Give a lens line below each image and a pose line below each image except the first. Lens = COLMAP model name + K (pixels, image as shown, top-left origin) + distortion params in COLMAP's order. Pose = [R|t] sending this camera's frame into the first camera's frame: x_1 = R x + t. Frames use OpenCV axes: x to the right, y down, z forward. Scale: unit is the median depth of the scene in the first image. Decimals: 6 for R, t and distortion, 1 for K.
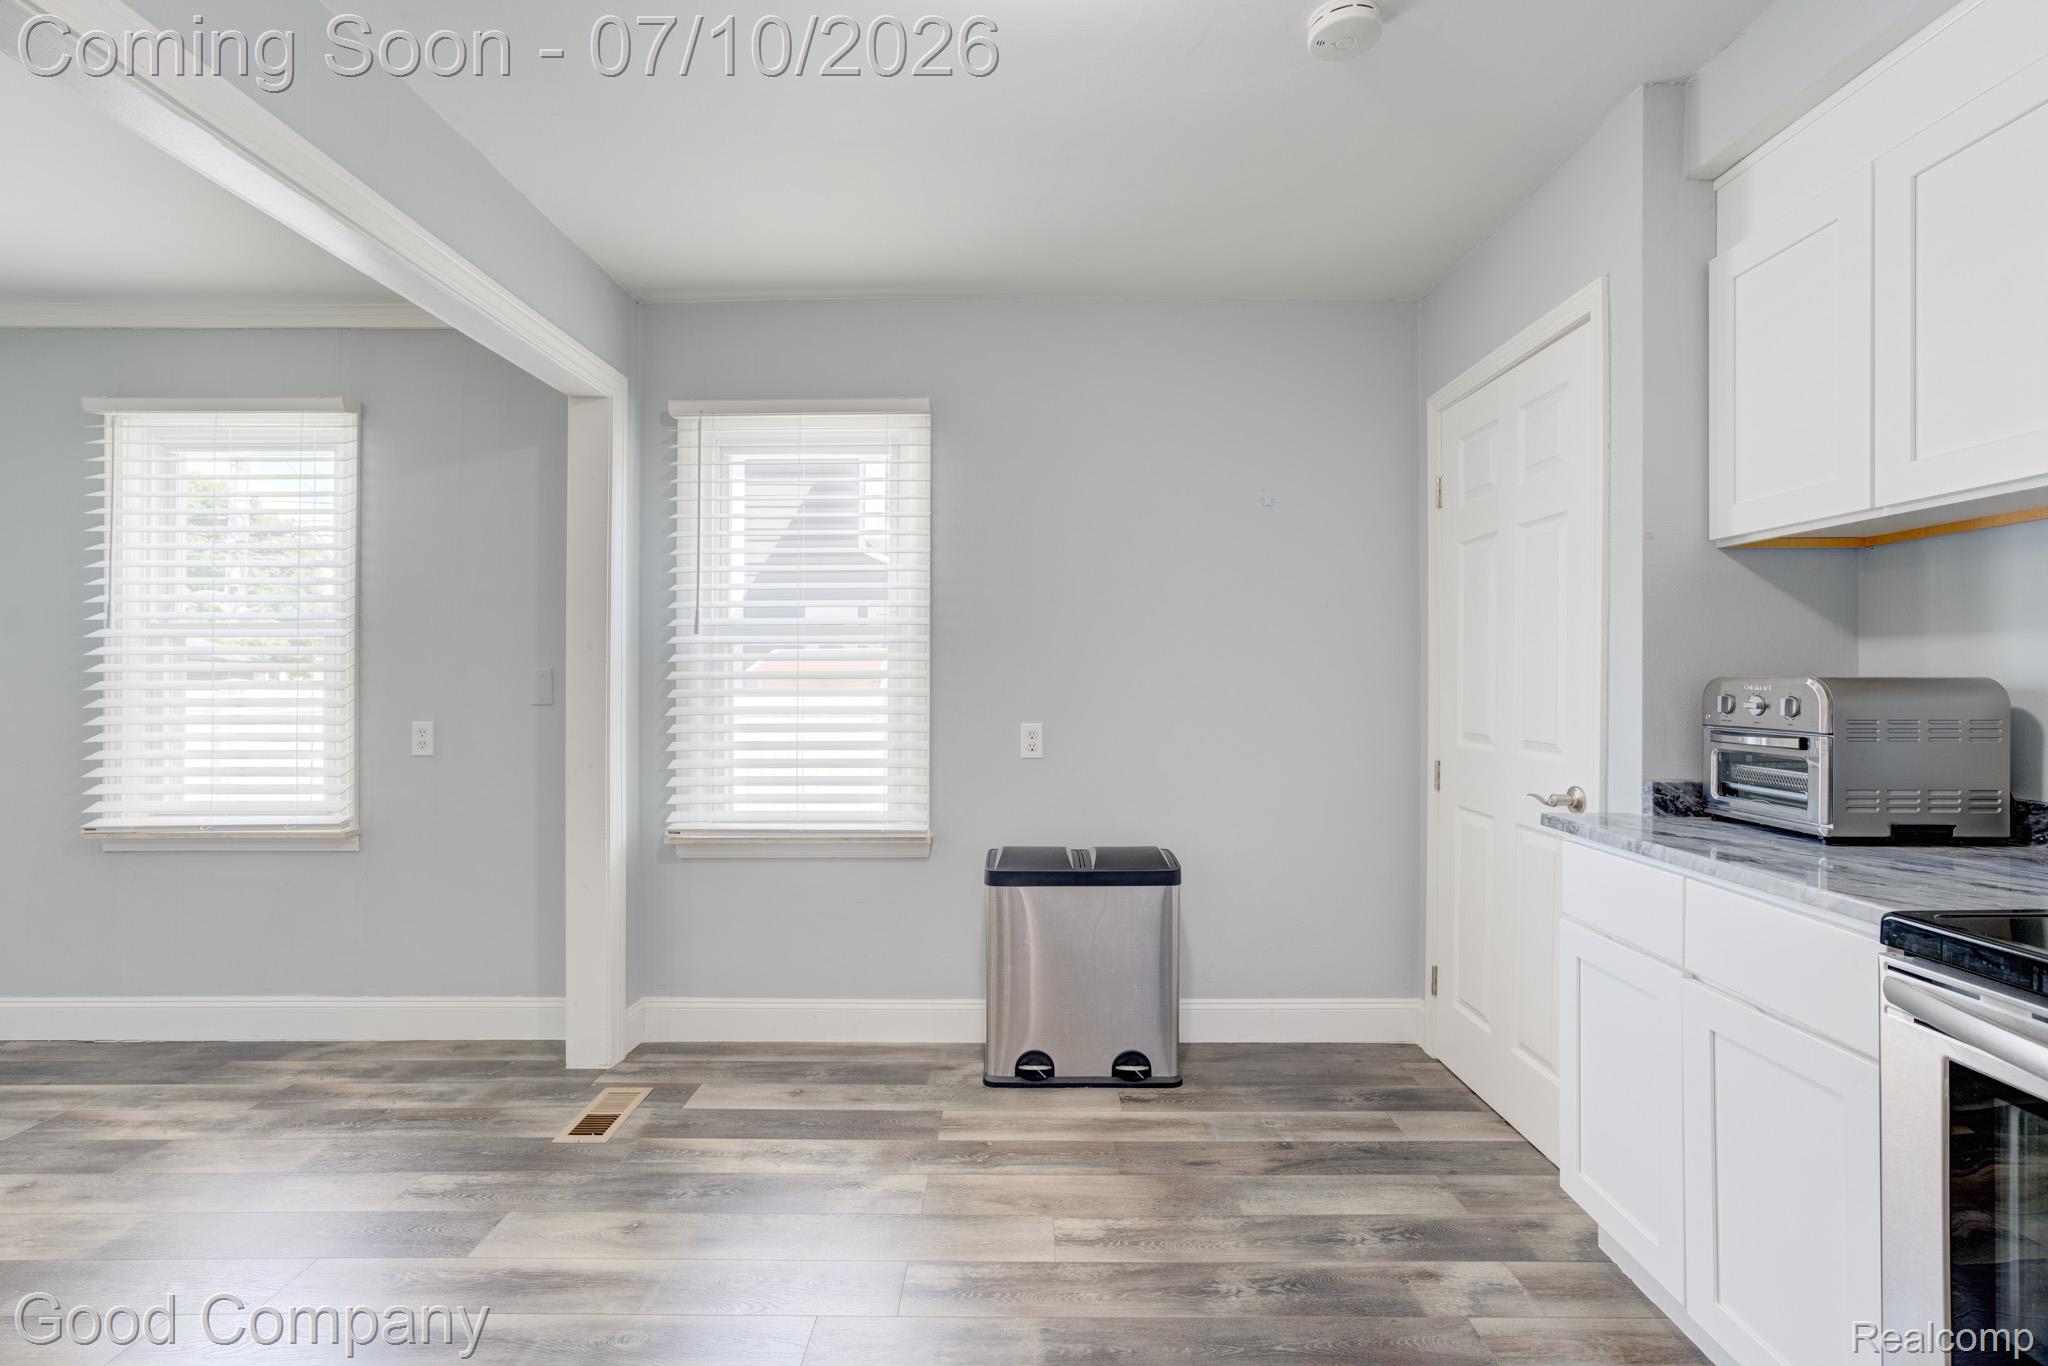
lens RADIAL K [[928.4, 0, 1033.3], [0, 928.4, 674.8], [0, 0, 1]] dist [-0.022780, 0.011996]
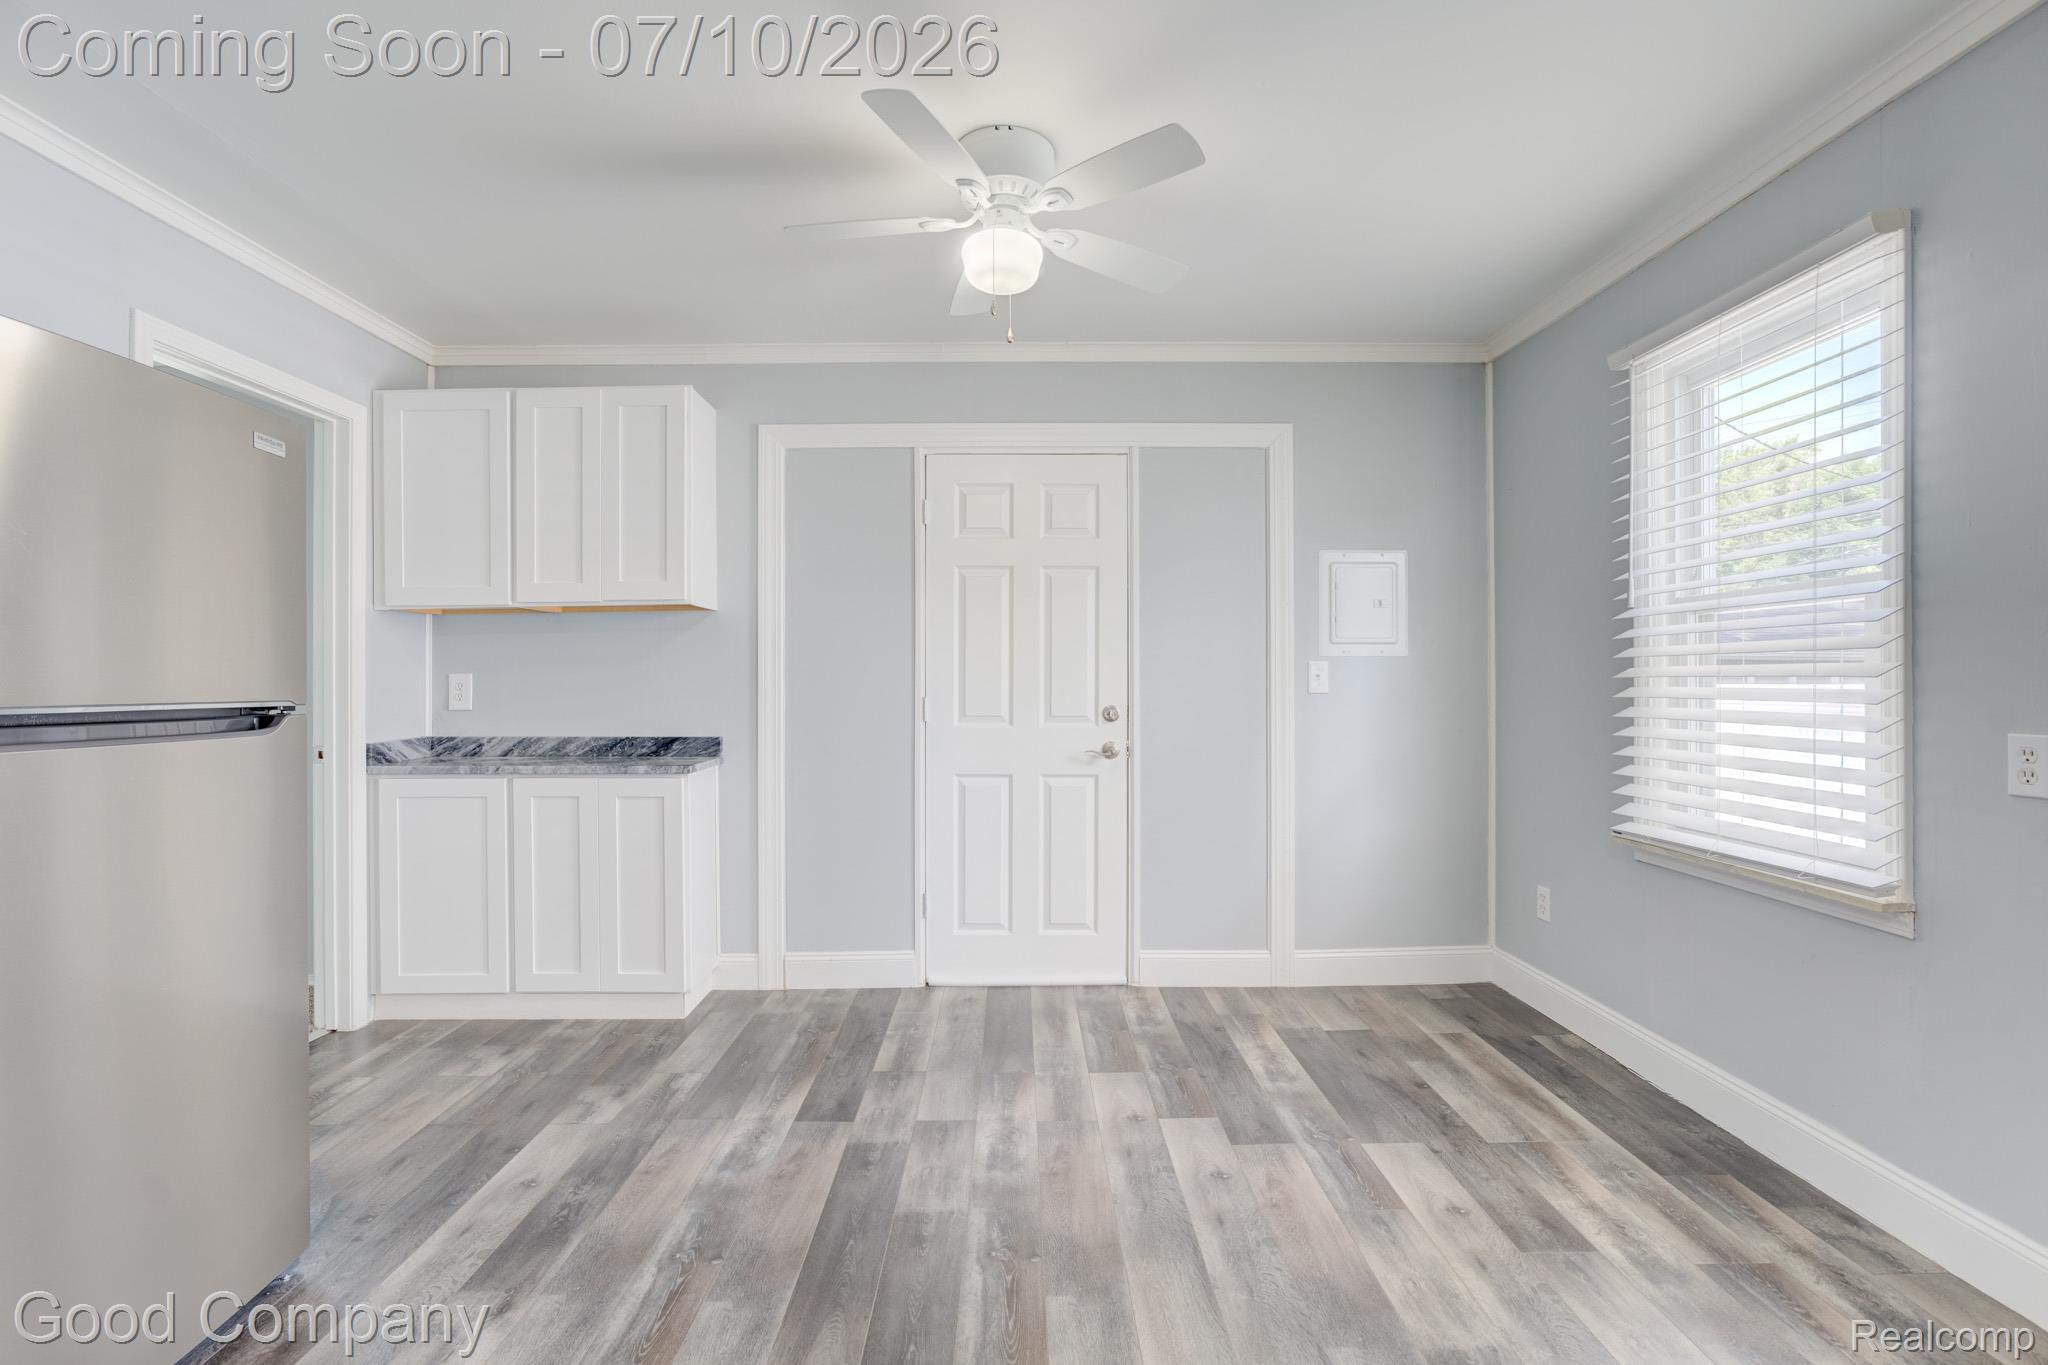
lens RADIAL K [[928.4, 0, 1020.8], [0, 928.4, 678.6], [0, 0, 1]] dist [-0.022780, 0.011996]
pose [[0.014580, 0.000013, -0.999894, -0.138791], [0.005538, 0.999985, 0.000094, 0.014965], [0.999878, -0.005538, 0.014580, 0.427181]]
